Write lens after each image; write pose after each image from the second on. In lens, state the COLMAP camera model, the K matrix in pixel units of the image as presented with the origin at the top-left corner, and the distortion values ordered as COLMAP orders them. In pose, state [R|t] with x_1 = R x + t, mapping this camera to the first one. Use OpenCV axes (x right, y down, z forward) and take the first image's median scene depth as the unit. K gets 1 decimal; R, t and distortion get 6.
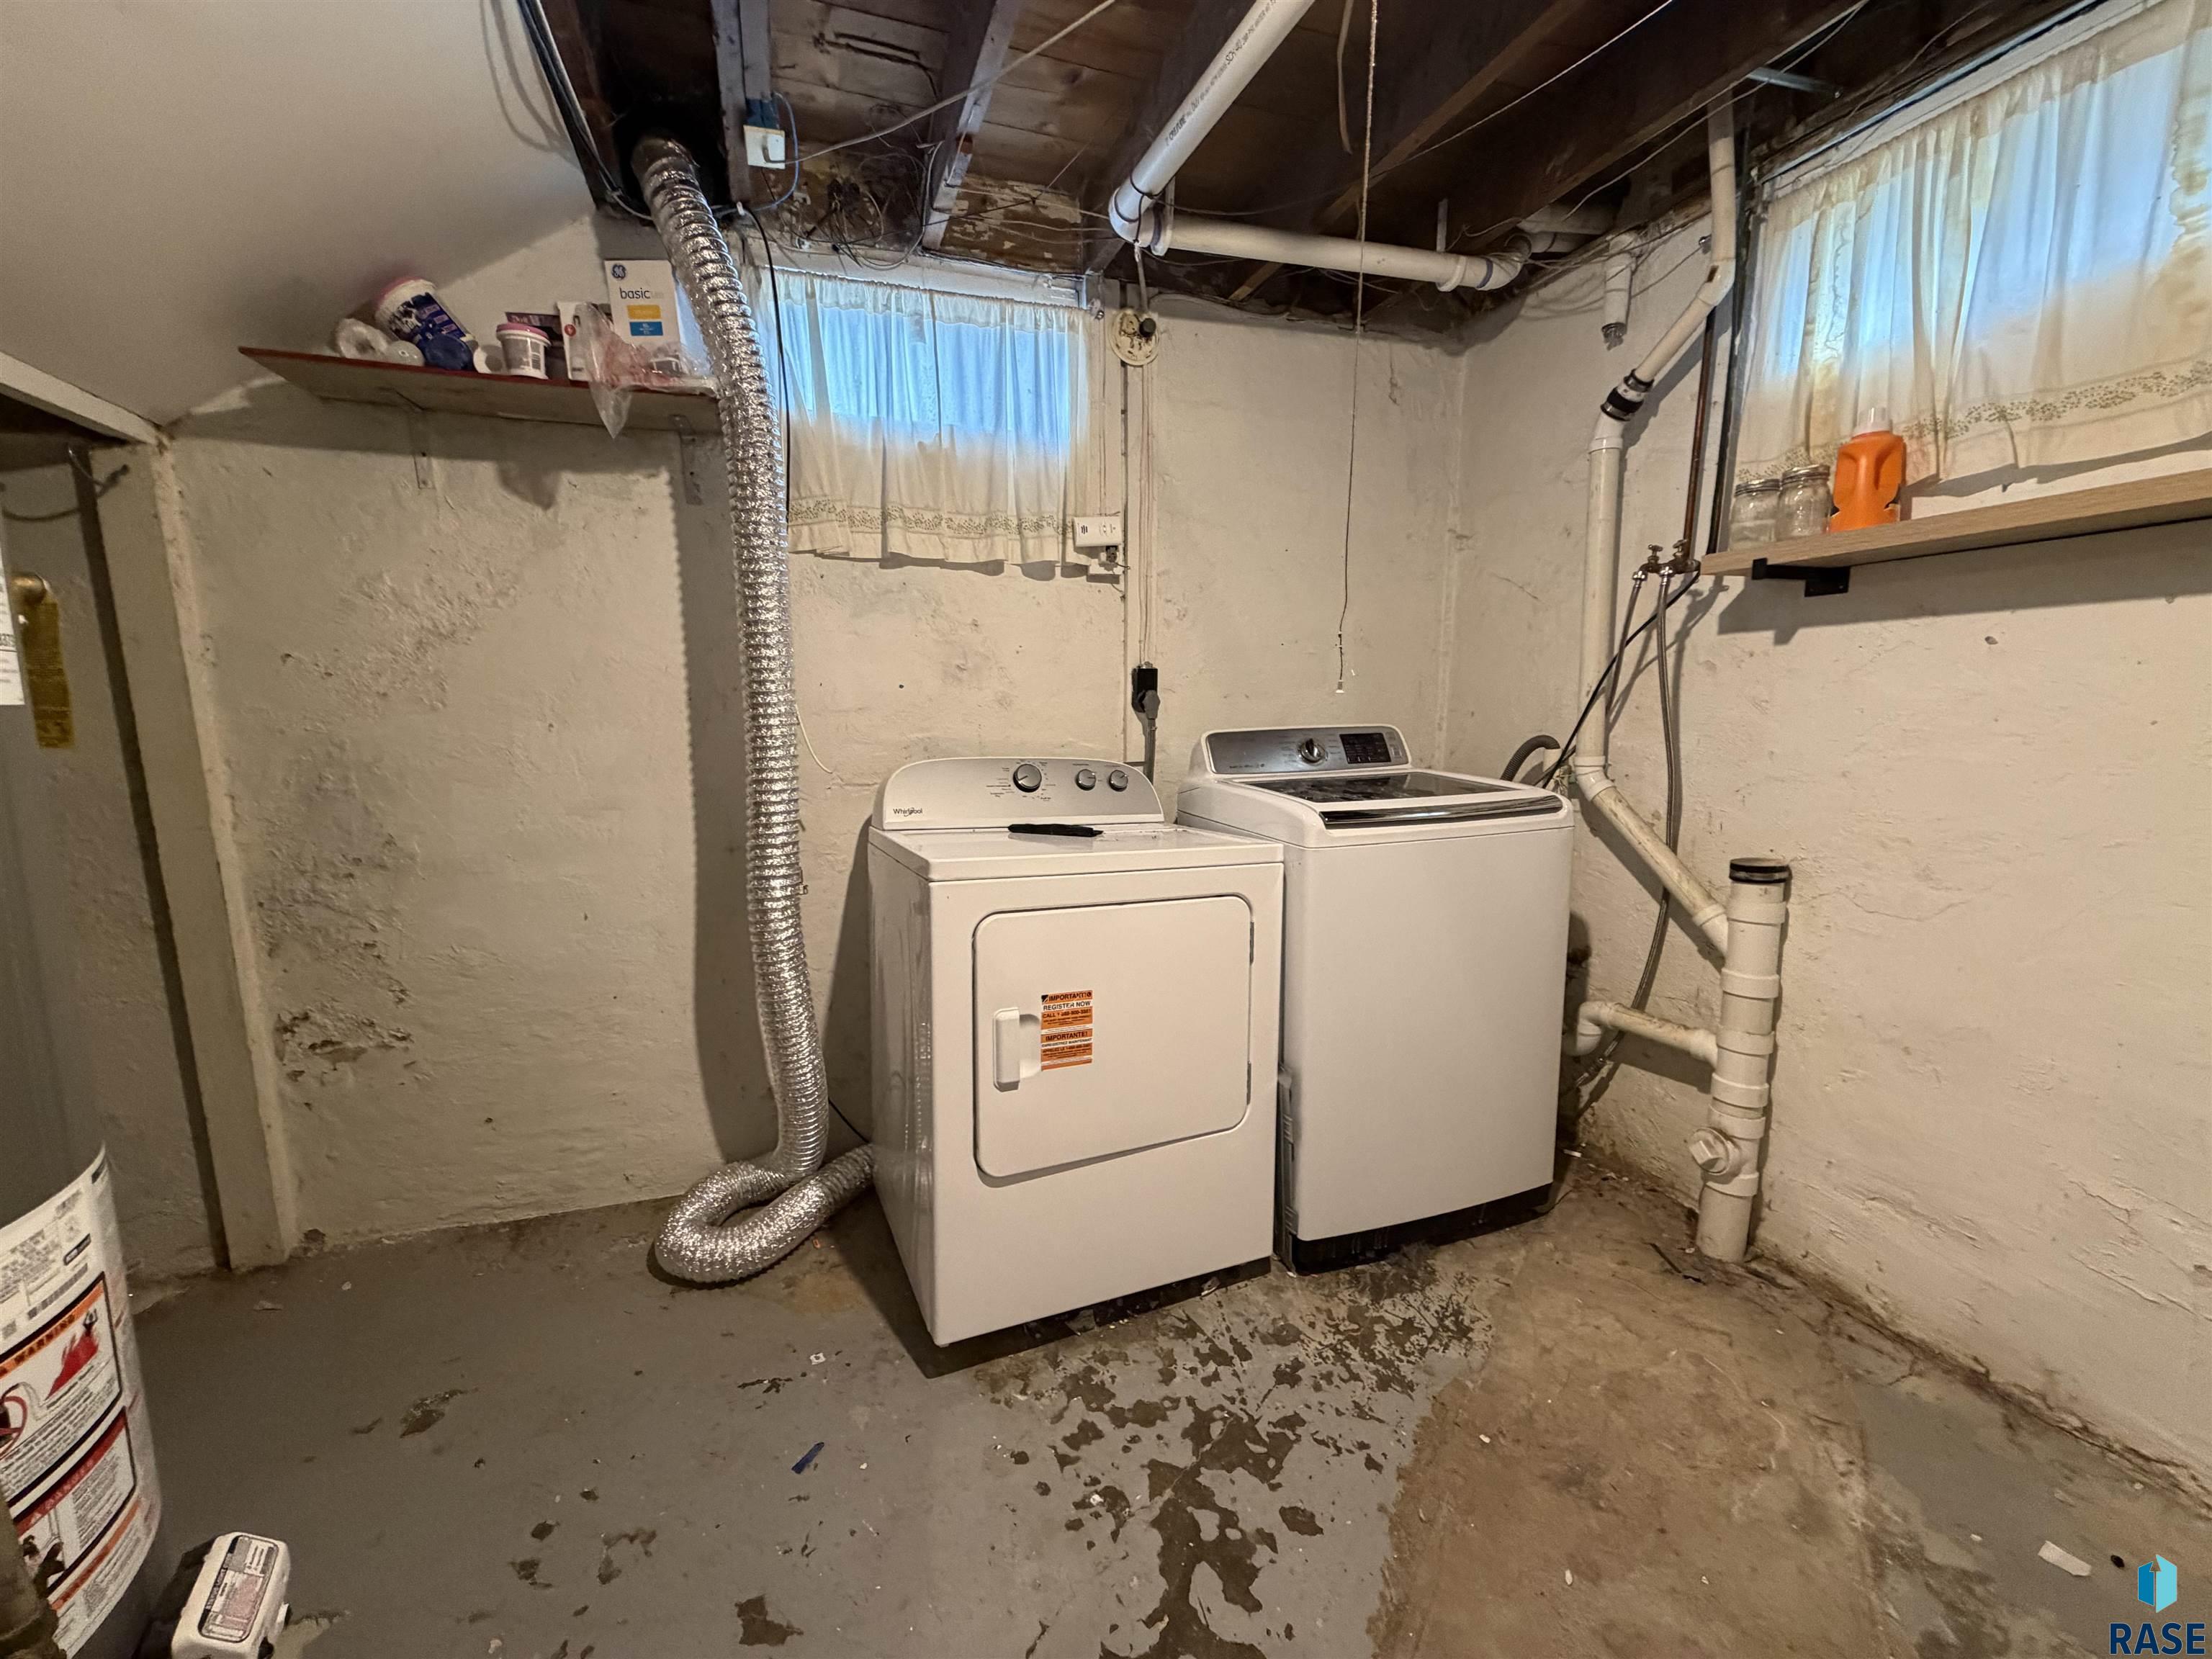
lens RADIAL K [[877.0, 0, 1104.2], [0, 877.0, 821.9], [0, 0, 1]] dist [0.000271, -0.000024]
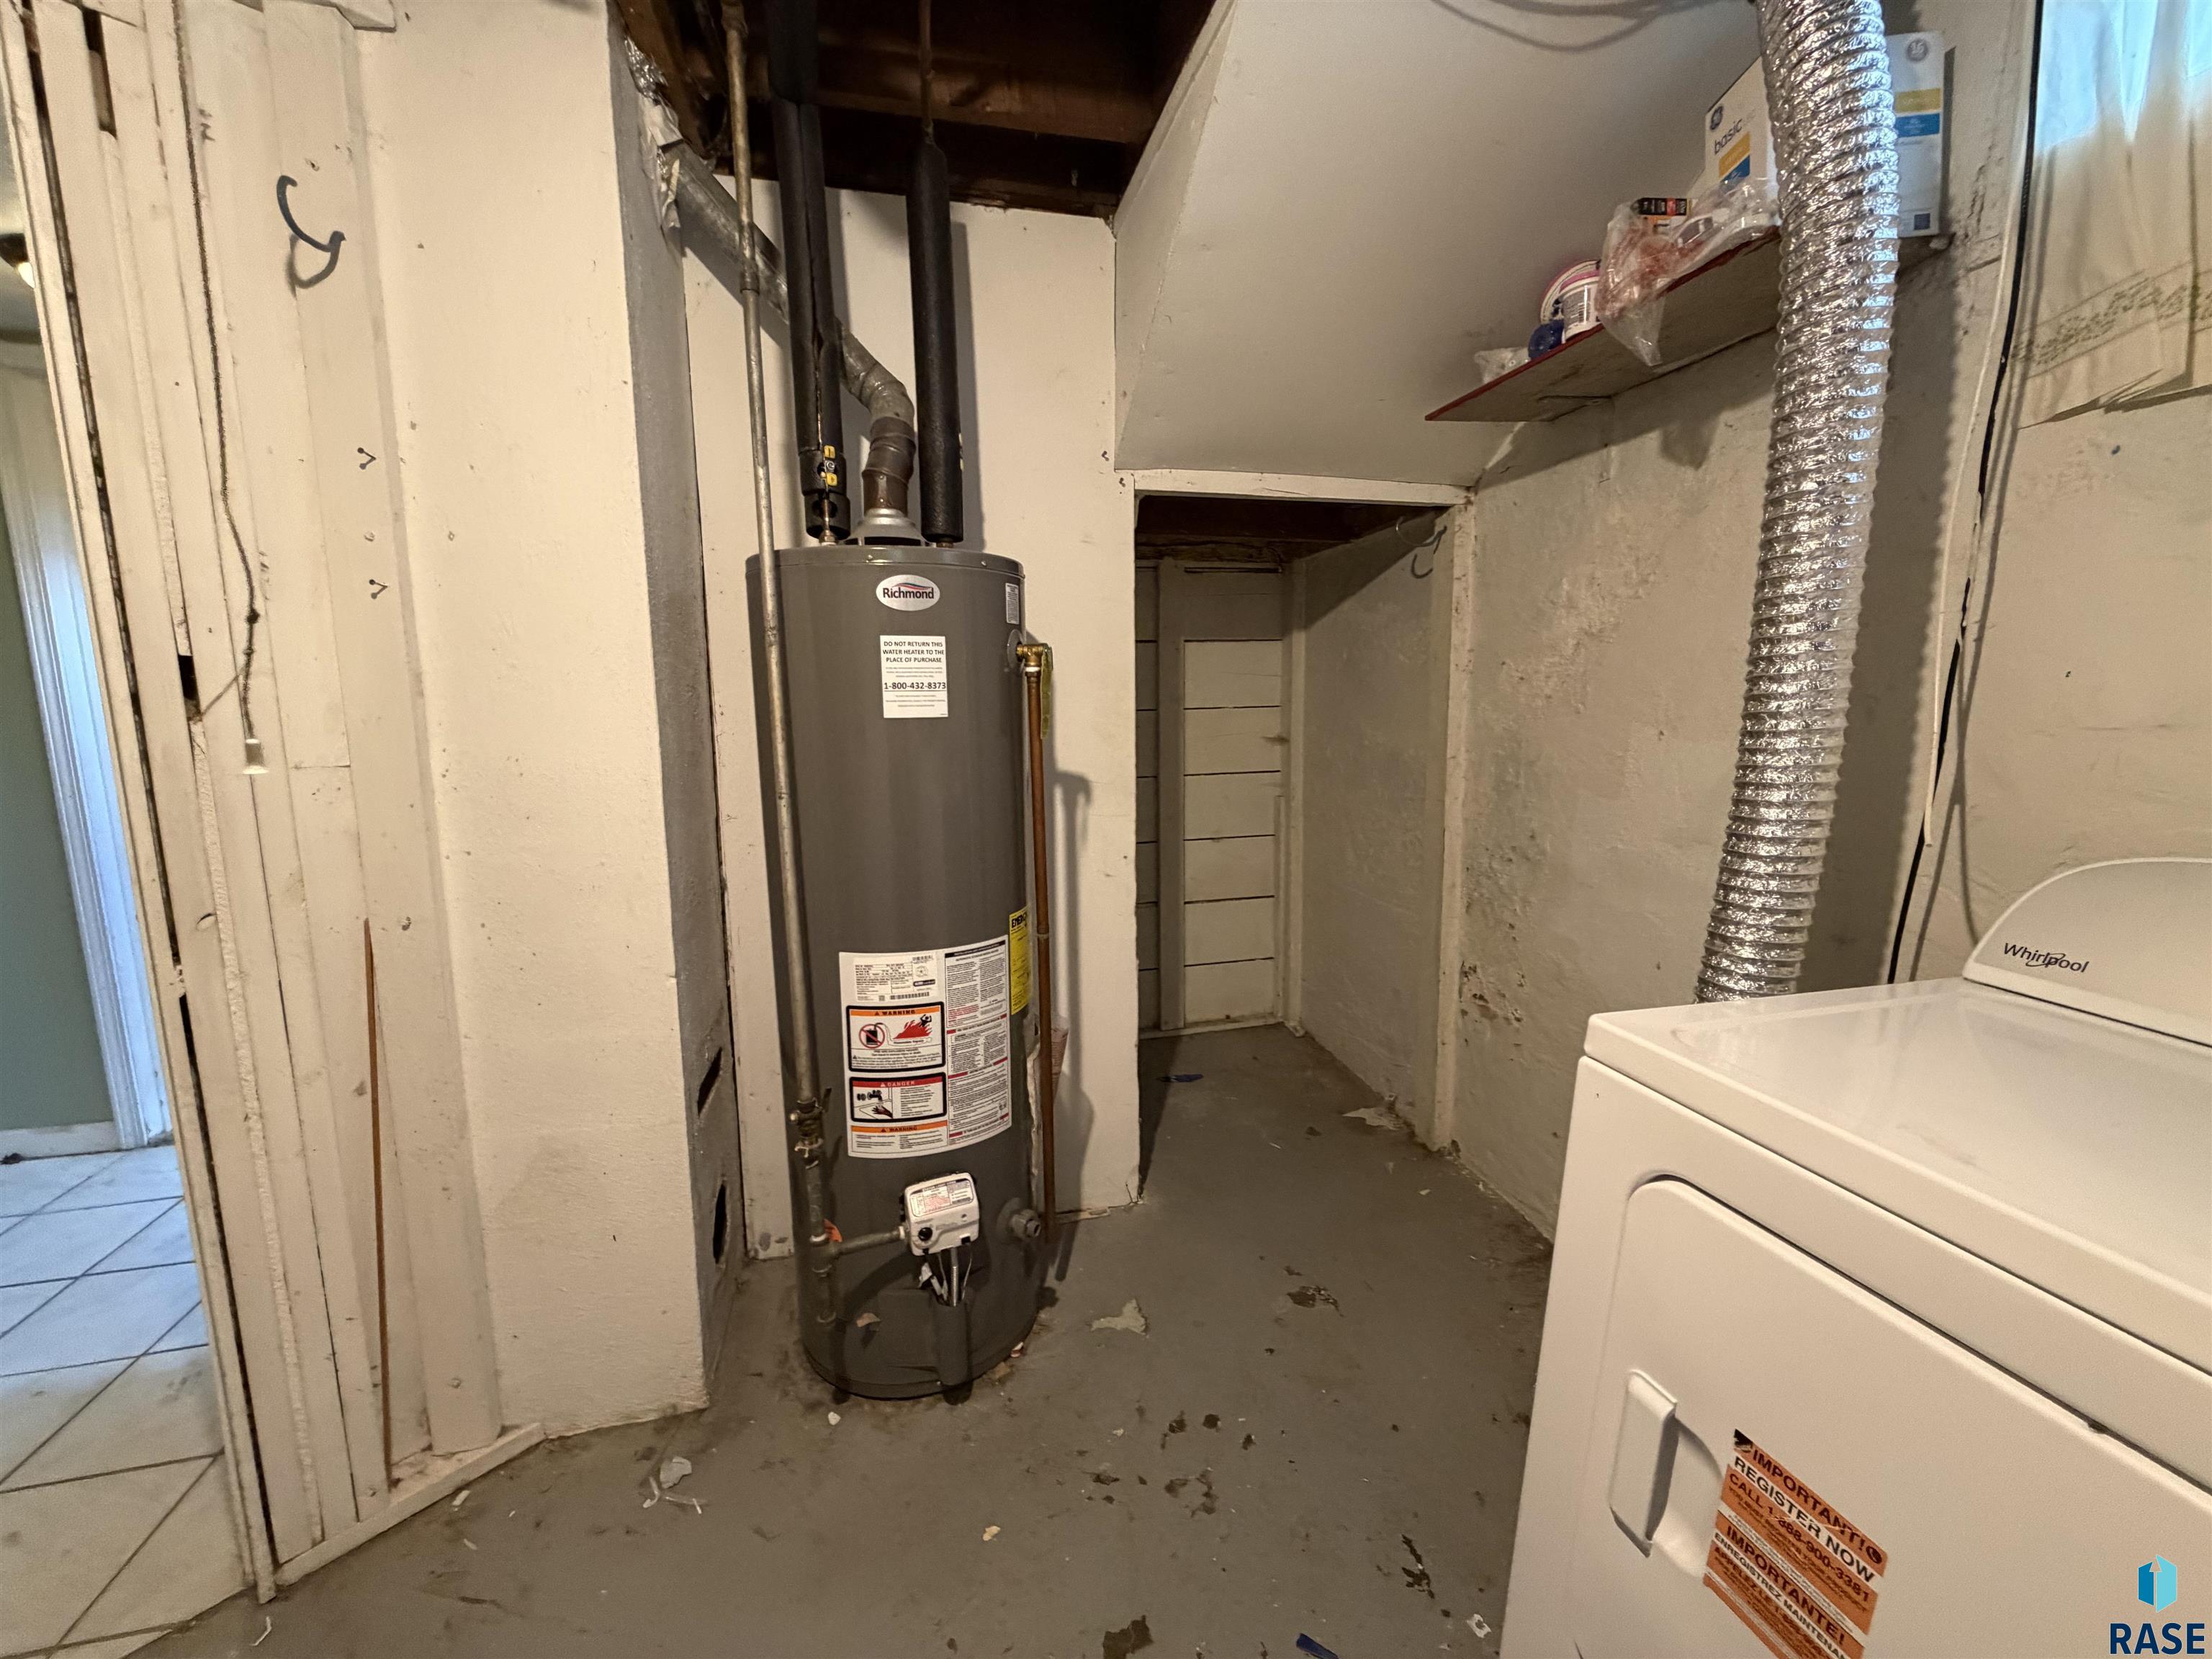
lens RADIAL K [[877.0, 0, 1101.0], [0, 877.0, 827.3], [0, 0, 1]] dist [0.000271, -0.000024]
pose [[-0.114592, 0.150075, -0.982011, 0.289782], [-0.124702, 0.978531, 0.164095, -0.100173], [0.985555, 0.141263, -0.093417, 0.608190]]
